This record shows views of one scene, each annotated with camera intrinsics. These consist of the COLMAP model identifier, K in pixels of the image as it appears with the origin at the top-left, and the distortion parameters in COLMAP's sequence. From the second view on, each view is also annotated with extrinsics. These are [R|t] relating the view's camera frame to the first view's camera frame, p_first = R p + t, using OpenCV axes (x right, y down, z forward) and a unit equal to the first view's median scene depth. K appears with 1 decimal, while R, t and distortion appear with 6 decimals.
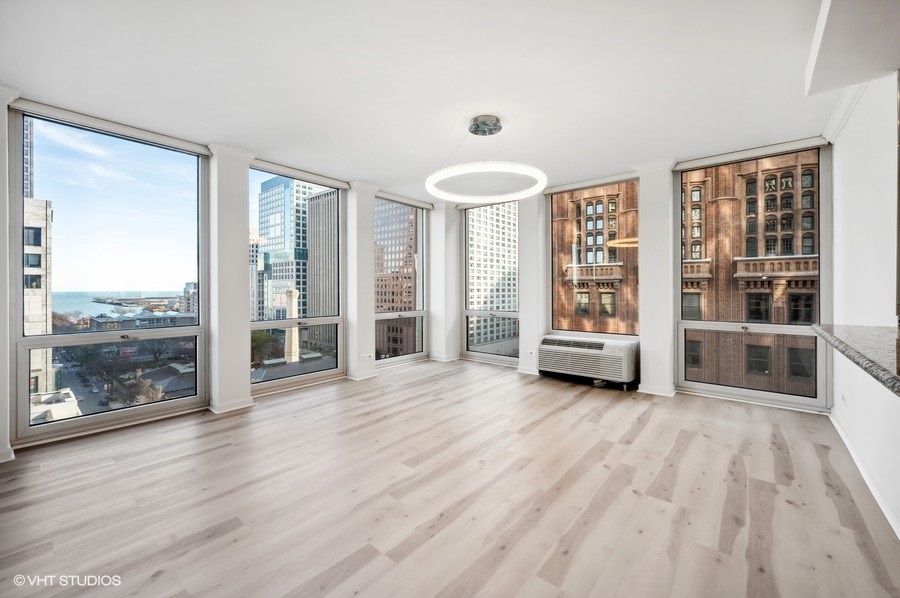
lens RADIAL K [[367.6, 0, 450.5], [0, 367.6, 294.6], [0, 0, 1]] dist [-0.004492, 0.001922]
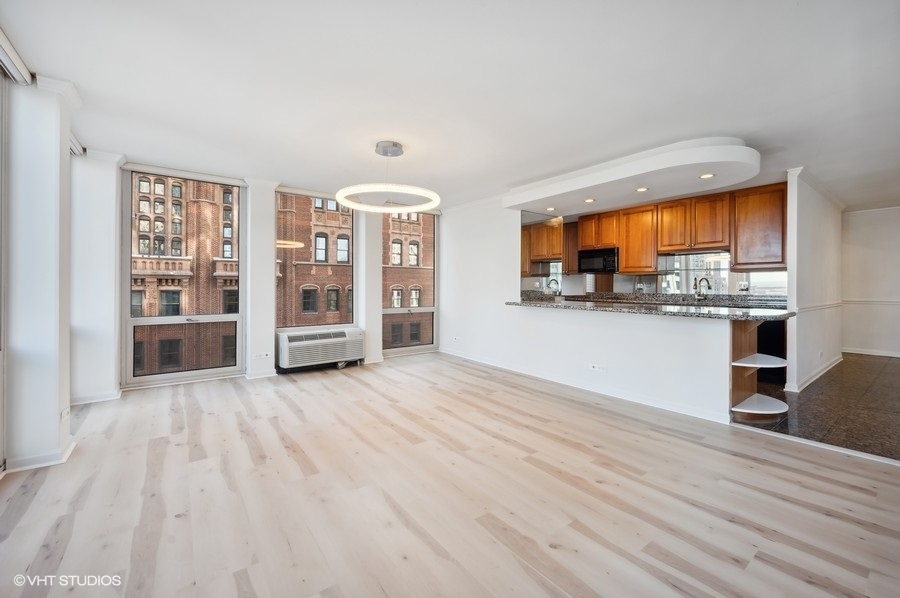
lens RADIAL K [[367.6, 0, 454.0], [0, 367.6, 289.5], [0, 0, 1]] dist [-0.004492, 0.001922]
pose [[0.225599, -0.007258, 0.974193, -0.117887], [0.013979, 0.999893, 0.004212, -0.001273], [-0.974120, 0.012668, 0.225677, 0.062428]]
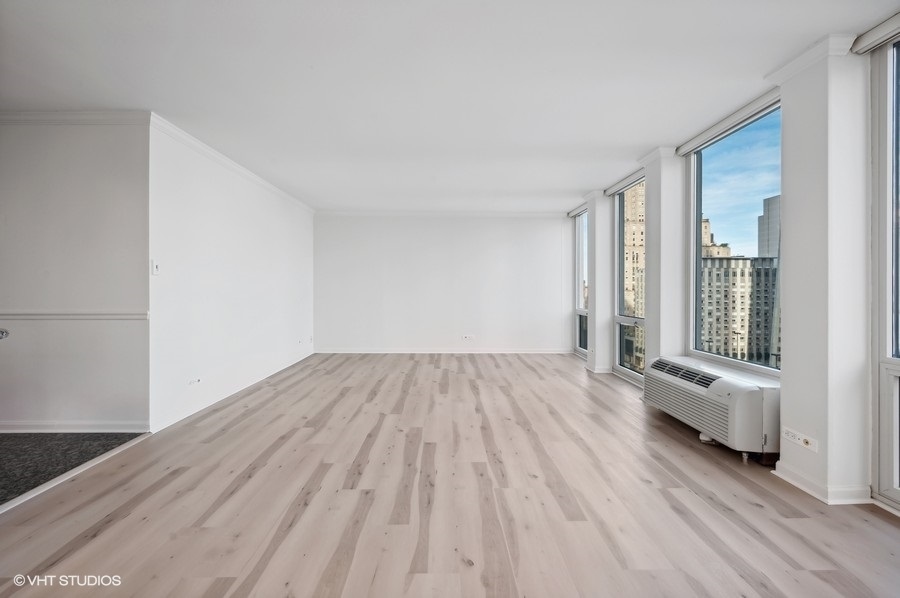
lens RADIAL K [[367.6, 0, 450.8], [0, 367.6, 290.6], [0, 0, 1]] dist [-0.004492, 0.001922]
pose [[-0.757440, 0.001657, -0.652903, -0.005072], [-0.012608, 0.999773, 0.017164, -0.001590], [0.652783, 0.021233, -0.757247, 0.105154]]
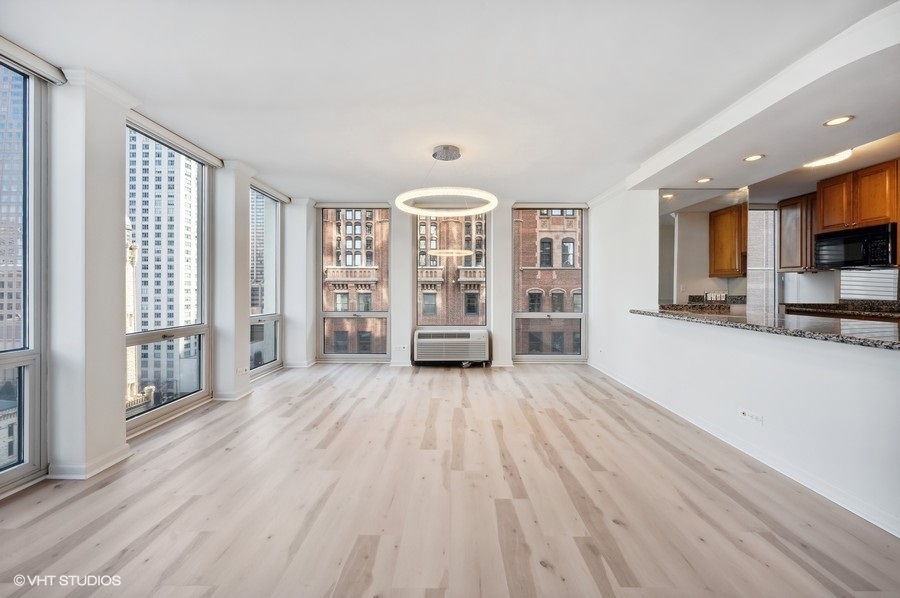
lens RADIAL K [[367.6, 0, 451.8], [0, 367.6, 286.9], [0, 0, 1]] dist [-0.004492, 0.001922]
pose [[0.768856, 0.007838, 0.639374, -0.076147], [0.007279, 0.999753, -0.021009, -0.000055], [-0.639381, 0.020807, 0.768609, 0.009319]]
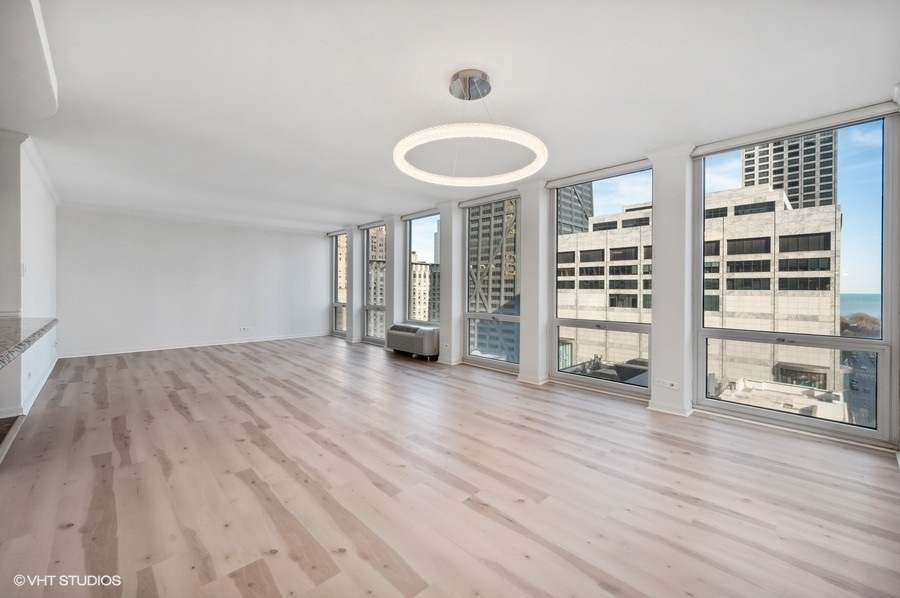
lens RADIAL K [[367.6, 0, 453.4], [0, 367.6, 285.7], [0, 0, 1]] dist [-0.004492, 0.001922]
pose [[-0.109165, -0.007021, -0.993999, 0.105944], [-0.021628, 0.999755, -0.004686, -0.002883], [0.993788, 0.020986, -0.109290, 0.124065]]
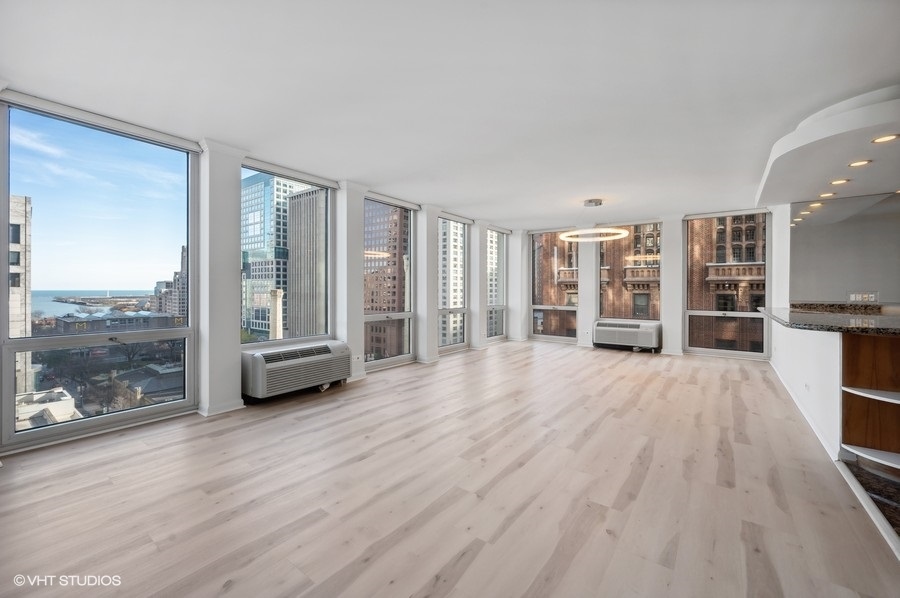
lens RADIAL K [[367.6, 0, 450.3], [0, 367.6, 298.0], [0, 0, 1]] dist [-0.004492, 0.001922]
pose [[0.998379, 0.003362, 0.056823, -0.086163], [-0.003823, 0.999961, 0.007991, 0.001186], [-0.056794, -0.008196, 0.998352, -0.095828]]
